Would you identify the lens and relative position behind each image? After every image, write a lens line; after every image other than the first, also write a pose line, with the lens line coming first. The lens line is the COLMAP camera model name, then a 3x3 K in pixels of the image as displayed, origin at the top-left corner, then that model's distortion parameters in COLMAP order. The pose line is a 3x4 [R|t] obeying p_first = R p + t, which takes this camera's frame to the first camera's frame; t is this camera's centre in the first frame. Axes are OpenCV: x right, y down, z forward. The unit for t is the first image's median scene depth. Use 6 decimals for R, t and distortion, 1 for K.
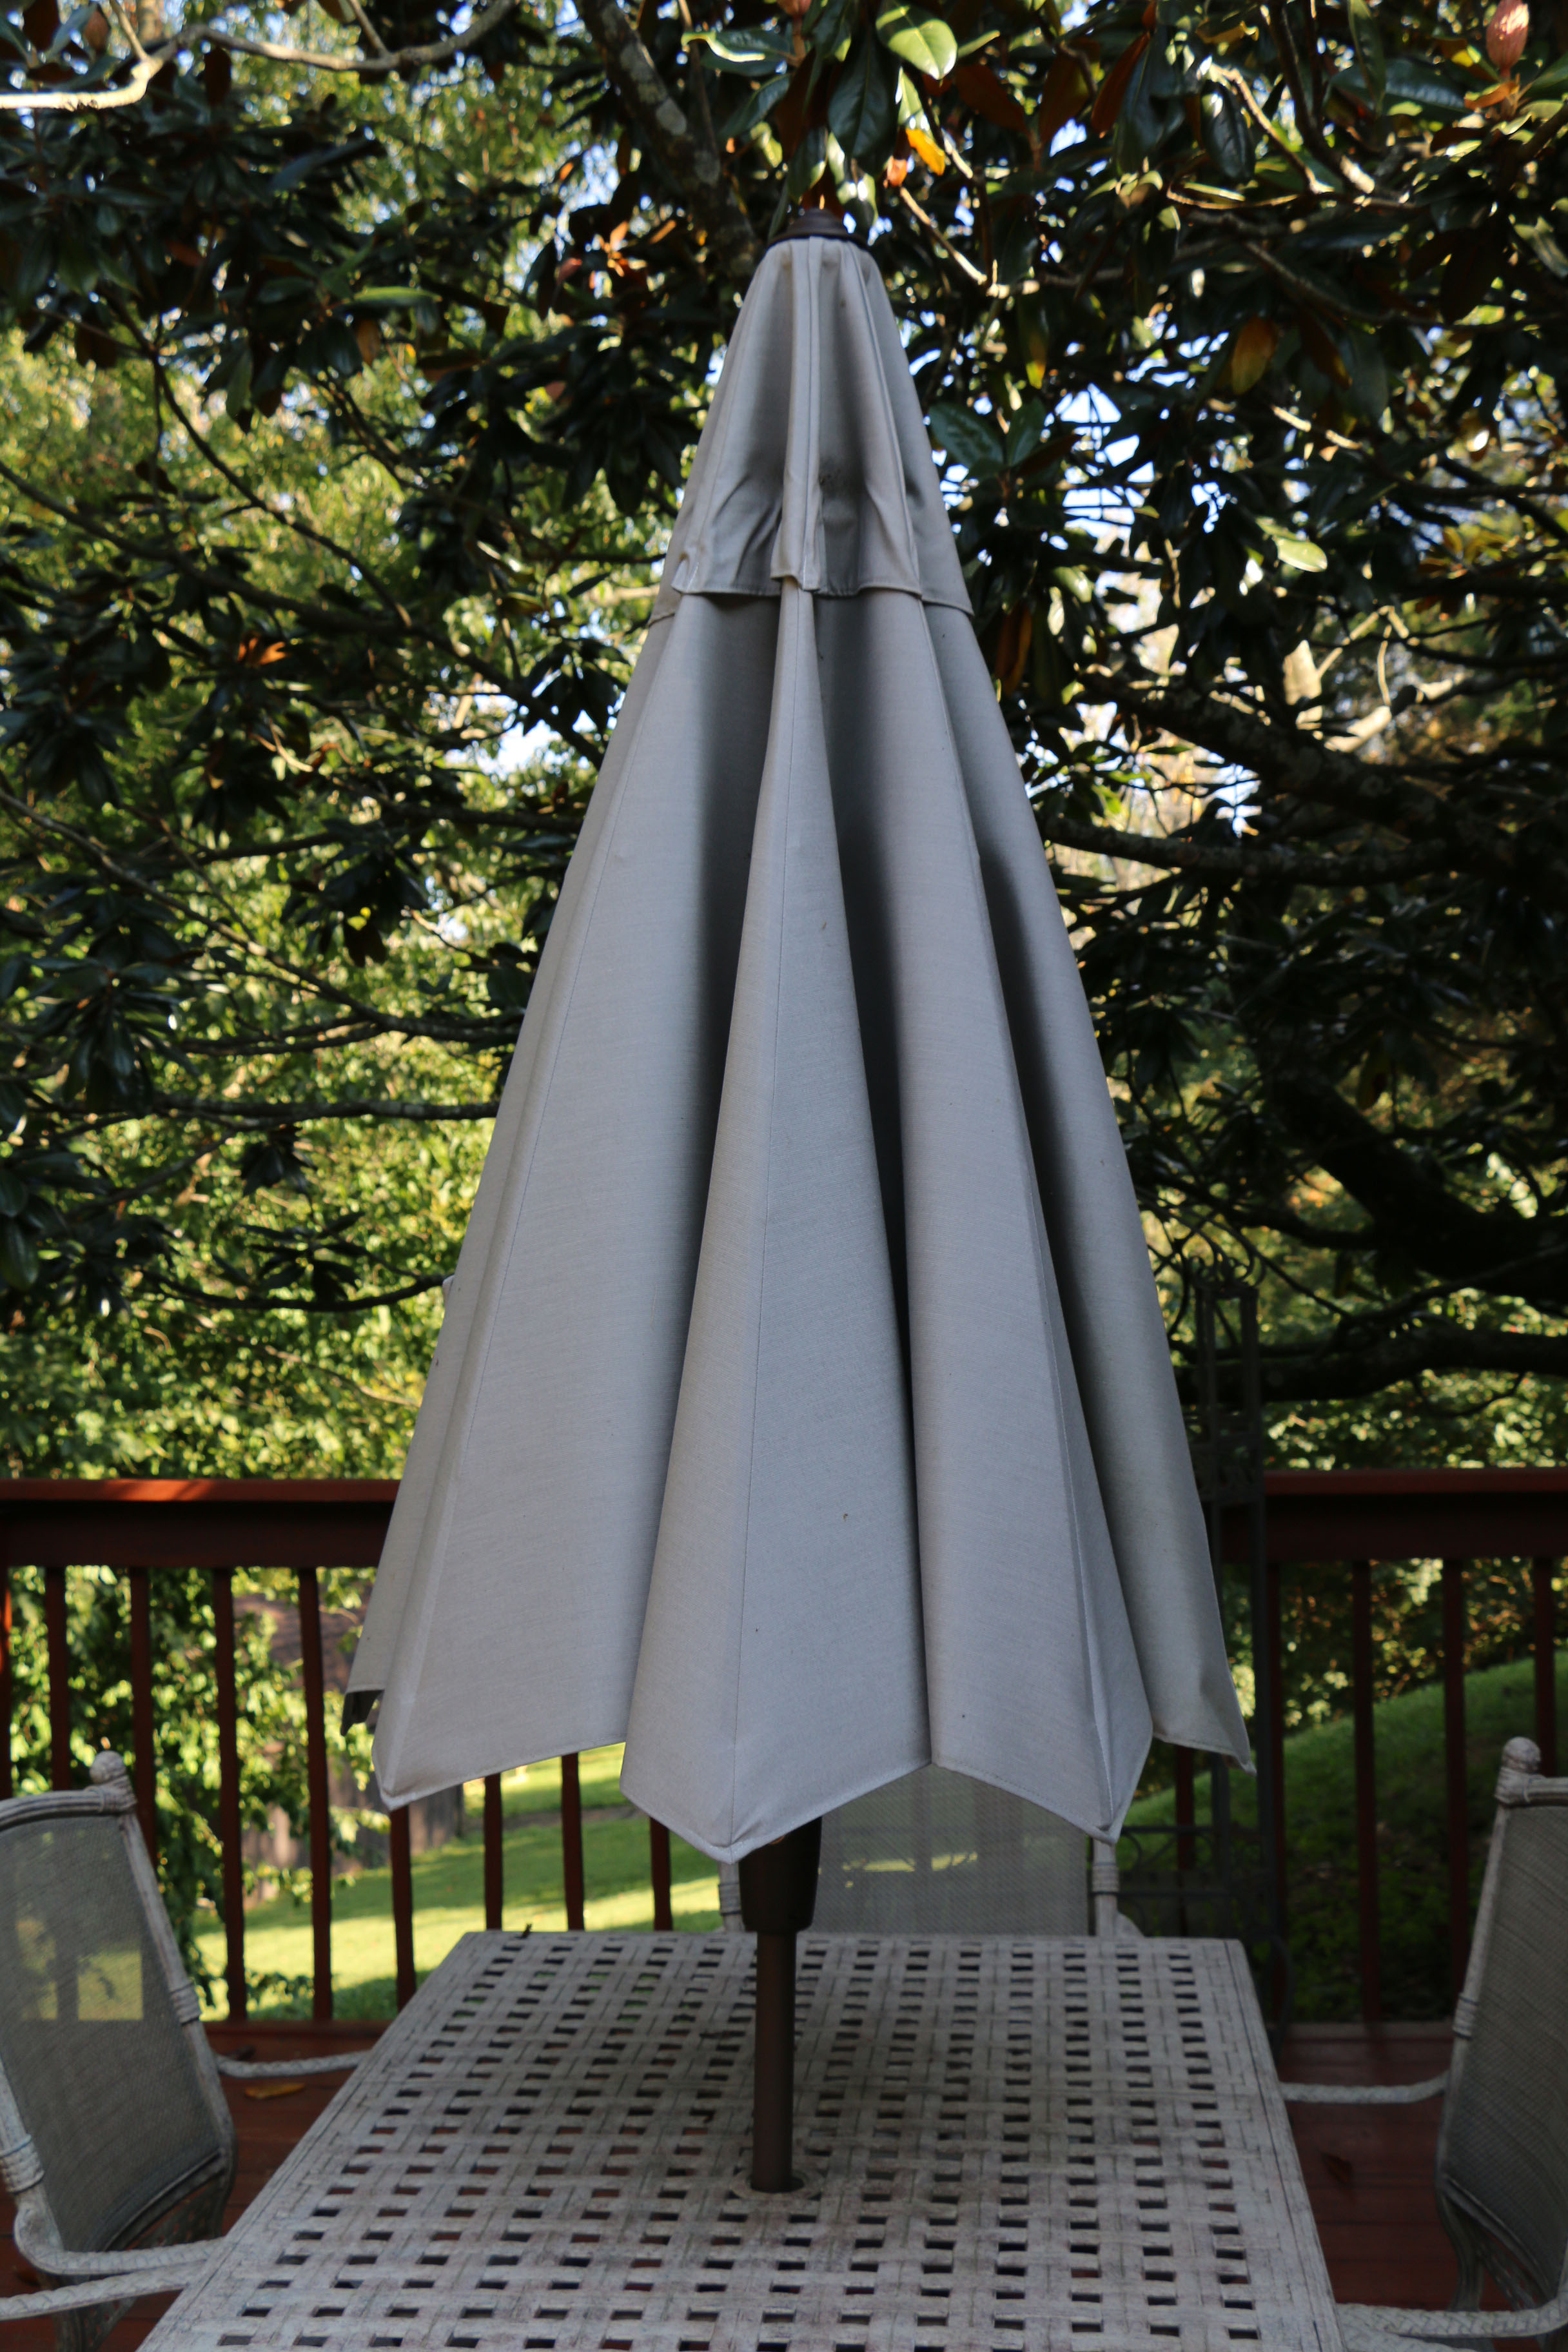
lens RADIAL K [[2692.7, 0, 784.0], [0, 2692.7, 1176.0], [0, 0, 1]] dist [-0.088818, 0.317541]
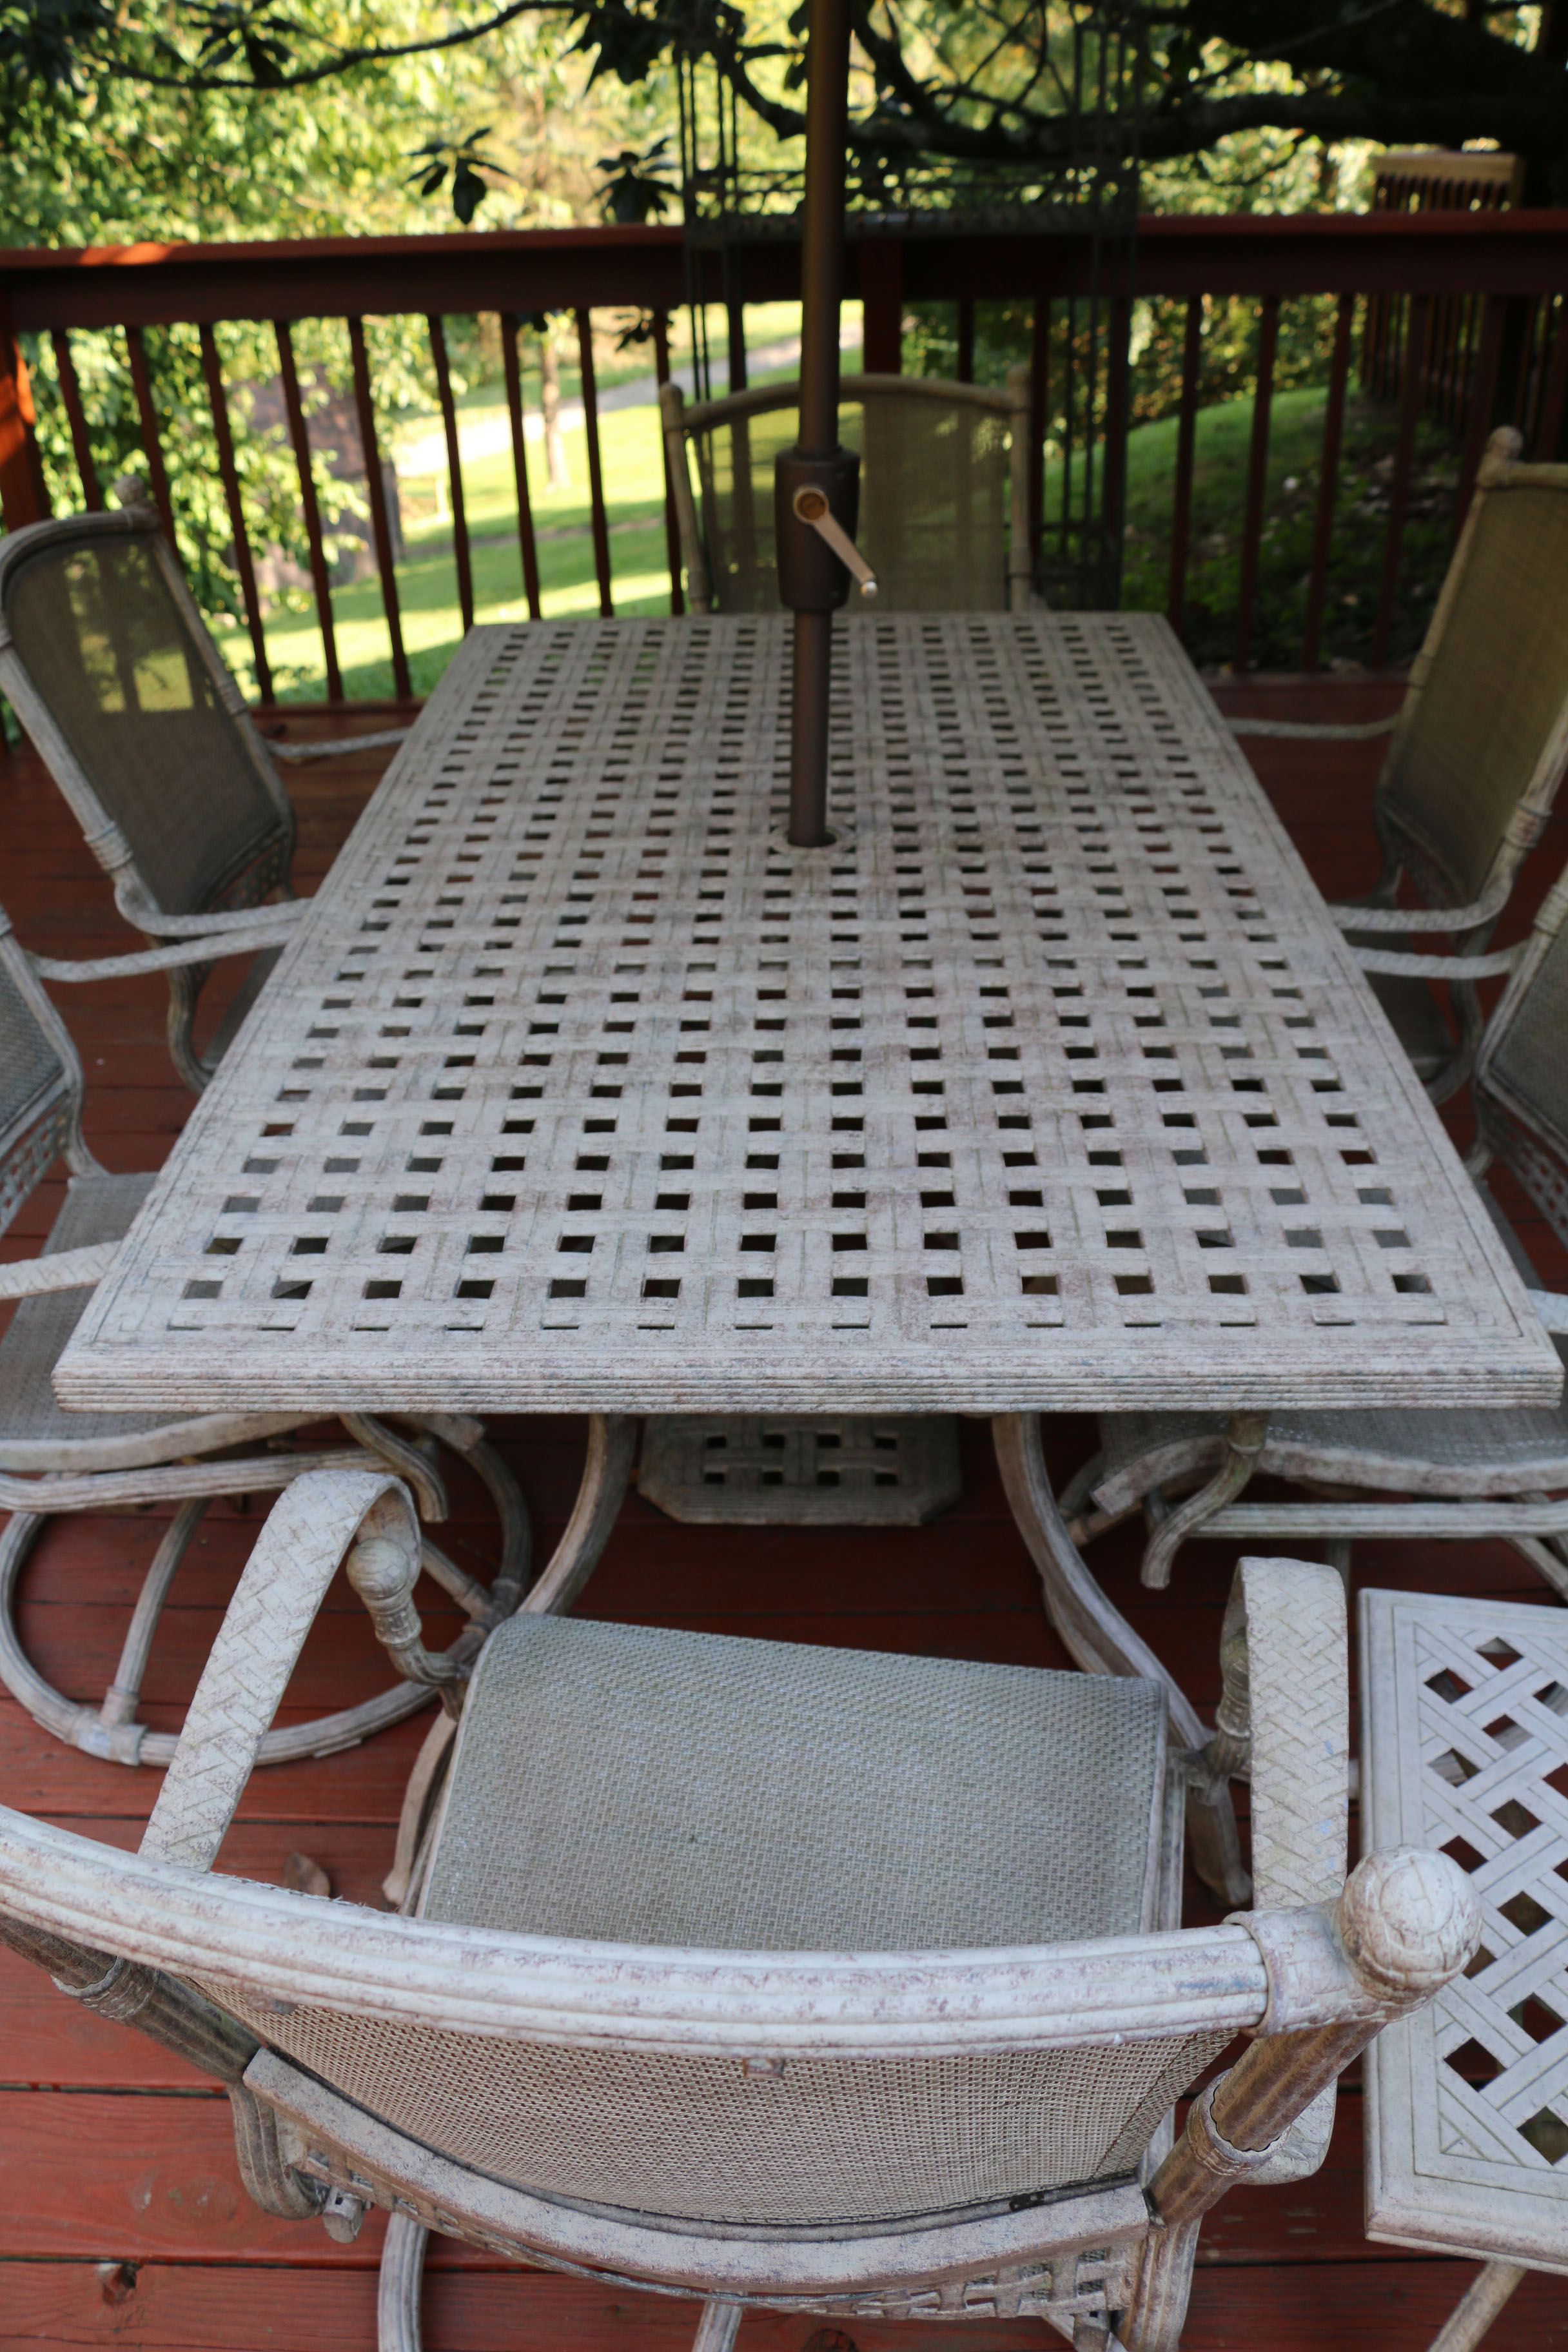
lens RADIAL K [[2003.0, 0, 784.0], [0, 2003.0, 1176.0], [0, 0, 1]] dist [-0.197144, 0.244463]
pose [[0.997643, -0.042651, 0.053744, -0.059269], [0.008264, 0.852306, 0.522978, 0.067851], [-0.068112, -0.521301, 0.850650, 0.232179]]
